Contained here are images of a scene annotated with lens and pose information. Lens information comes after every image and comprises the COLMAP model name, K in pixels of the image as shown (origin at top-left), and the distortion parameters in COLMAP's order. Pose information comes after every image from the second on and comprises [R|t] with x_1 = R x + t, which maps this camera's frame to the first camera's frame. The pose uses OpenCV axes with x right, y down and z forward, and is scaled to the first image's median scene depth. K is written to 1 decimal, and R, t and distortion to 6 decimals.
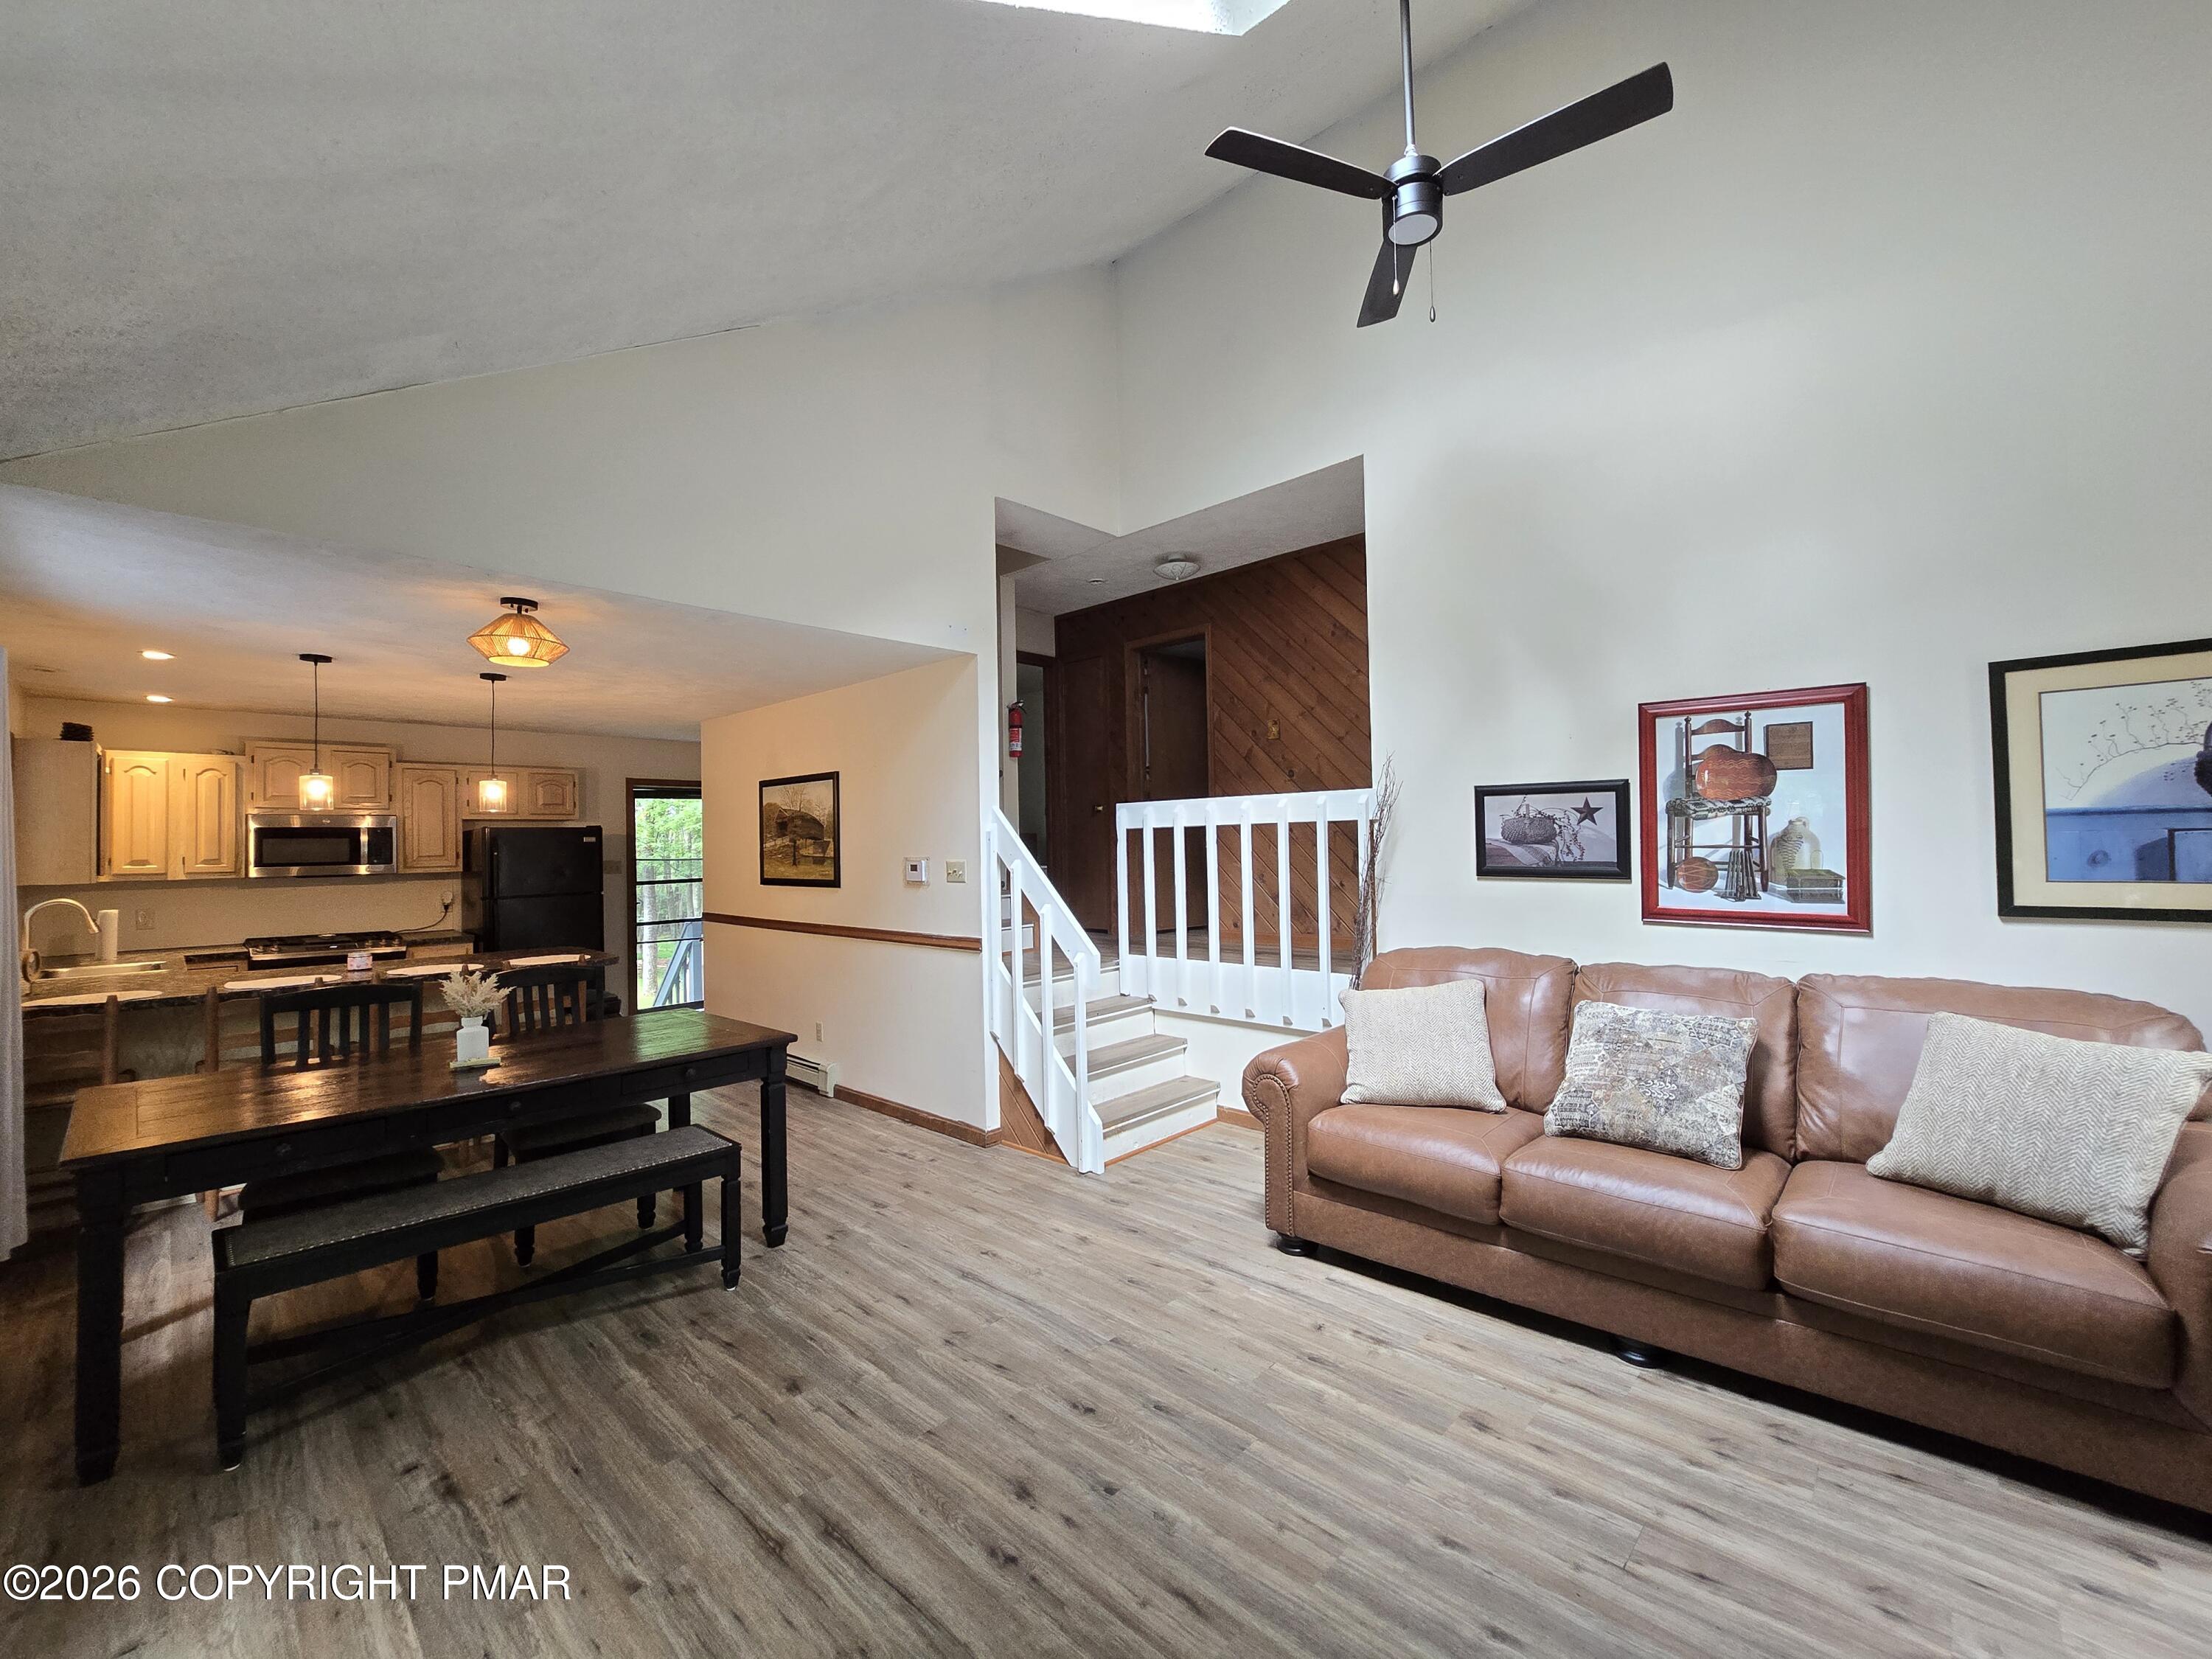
lens RADIAL K [[908.4, 0, 1117.8], [0, 908.4, 825.3], [0, 0, 1]] dist [-0.003014, -0.000252]
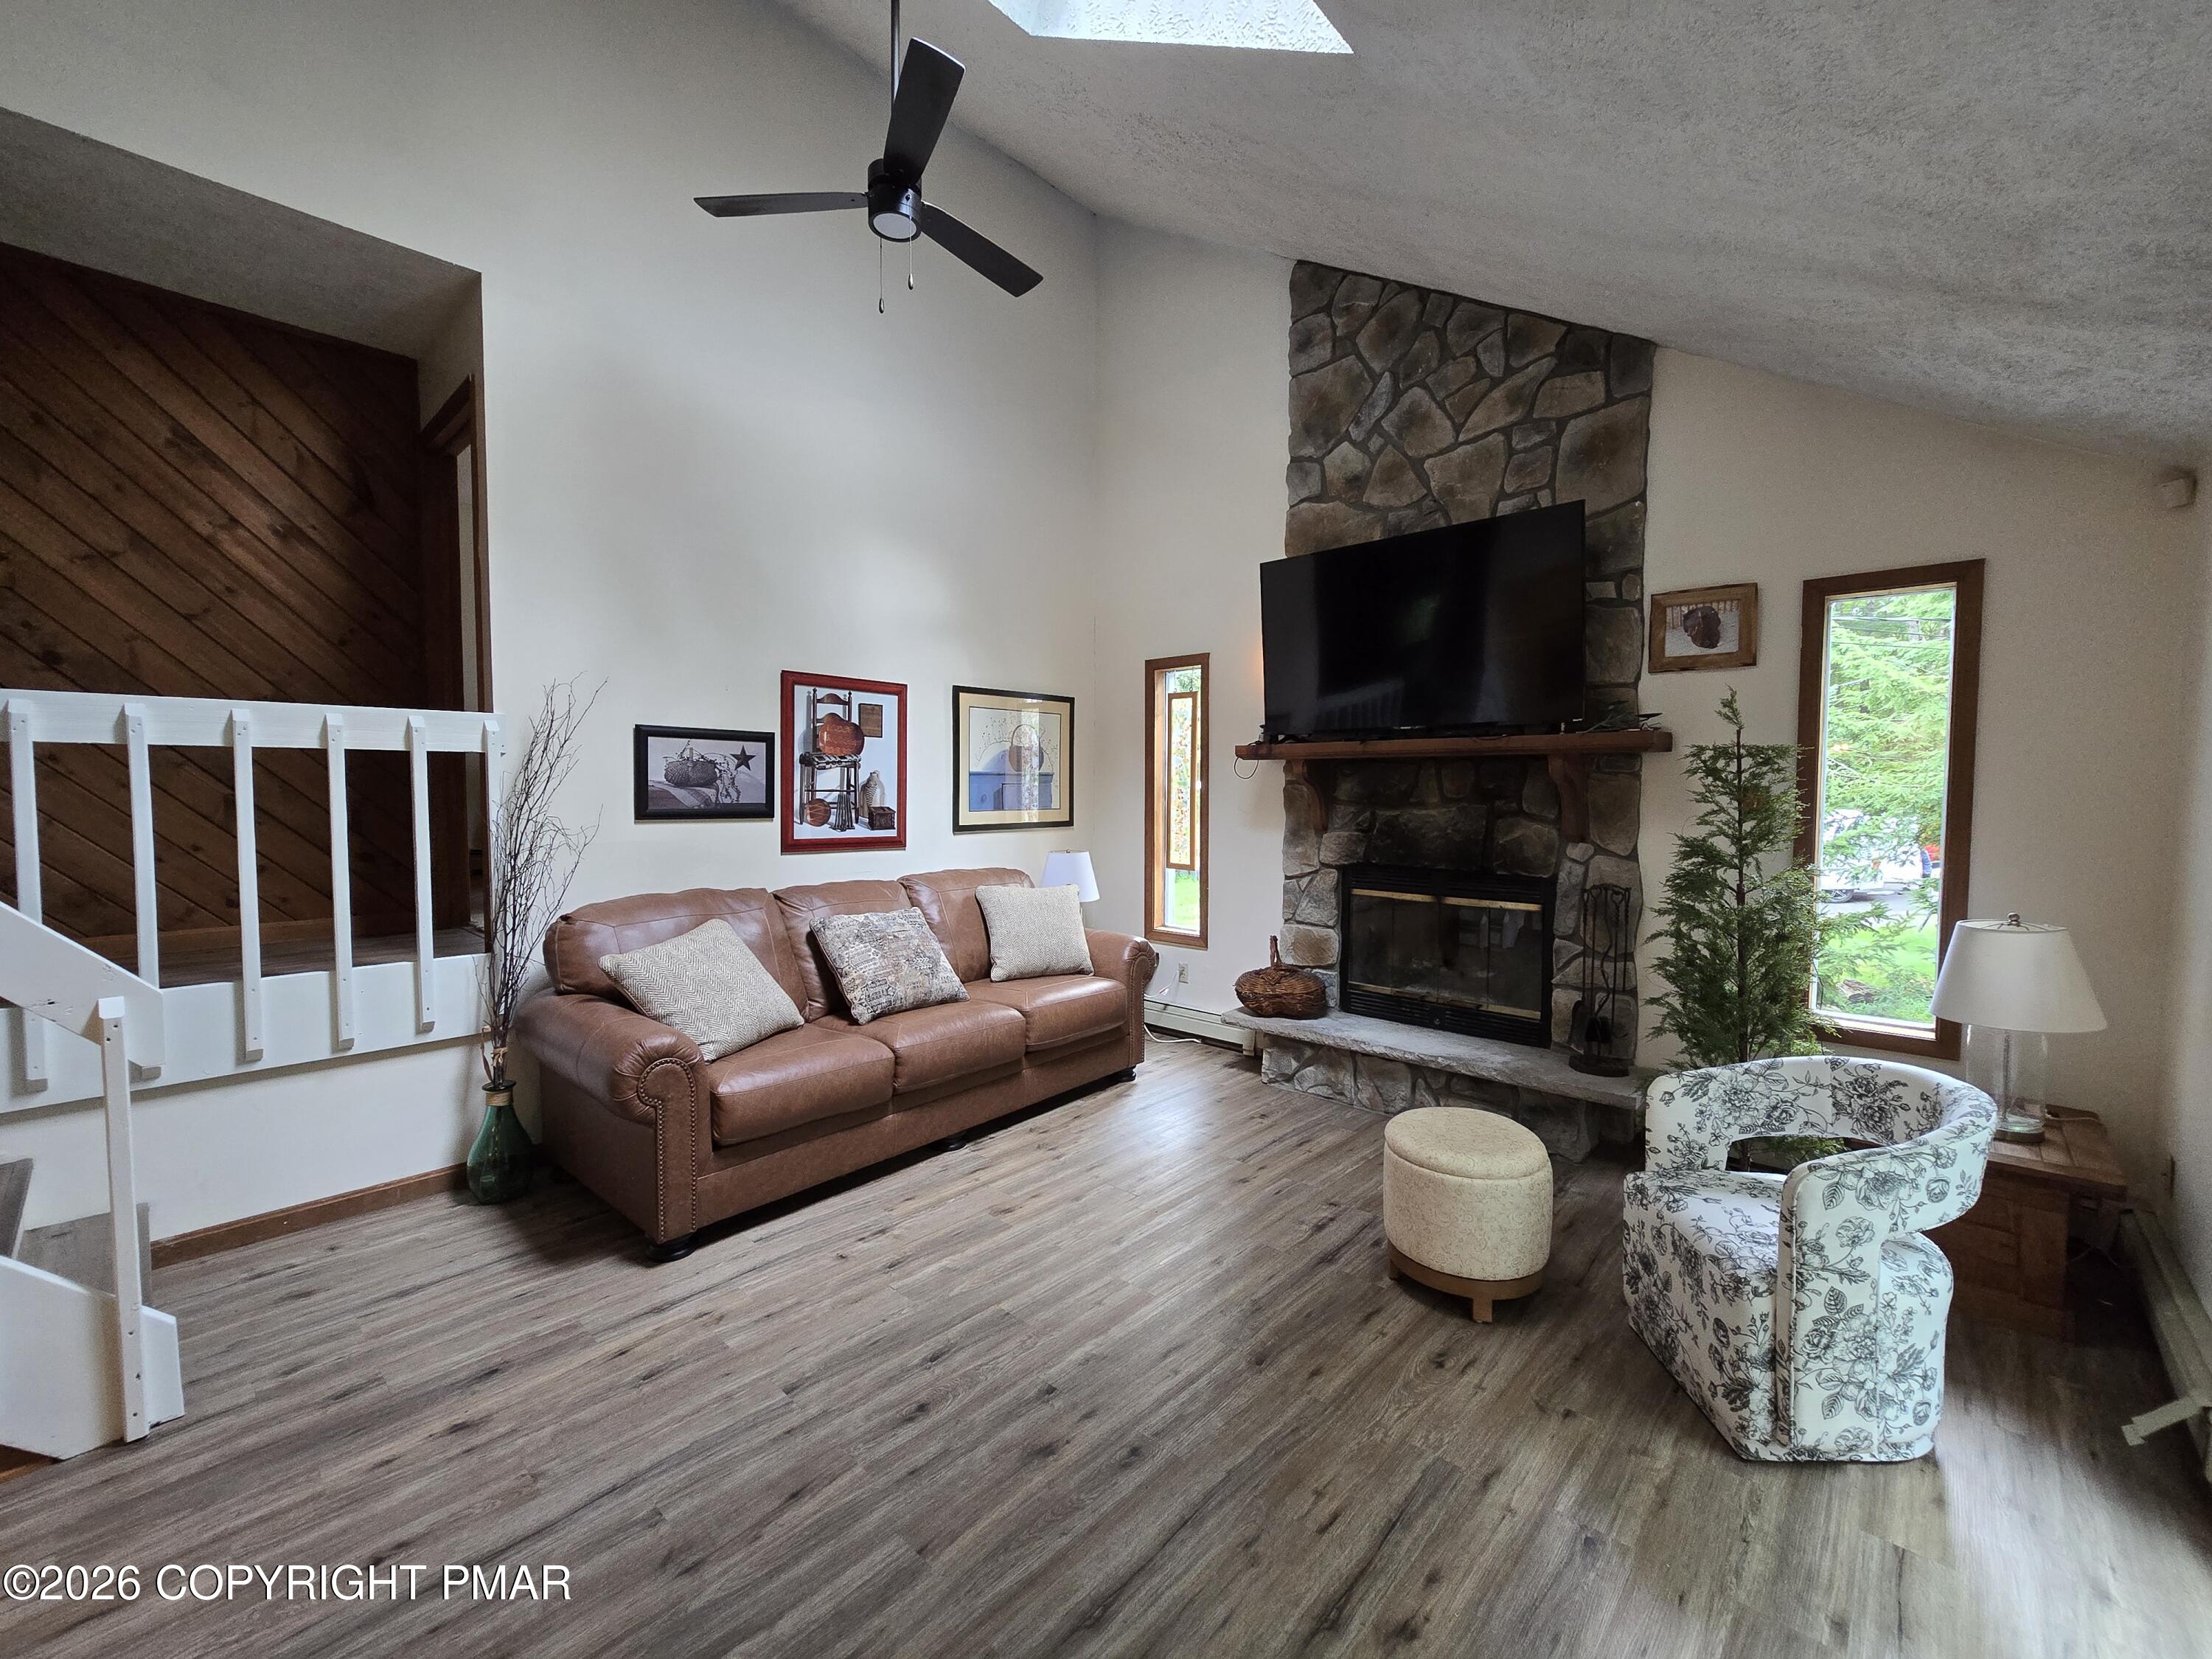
lens RADIAL K [[908.4, 0, 1117.8], [0, 908.4, 825.3], [0, 0, 1]] dist [-0.003014, -0.000252]
pose [[-0.014886, -0.025609, 0.999561, -0.680539], [-0.022377, 0.999430, 0.025272, 0.032002], [-0.999639, -0.021991, -0.015451, 0.619571]]
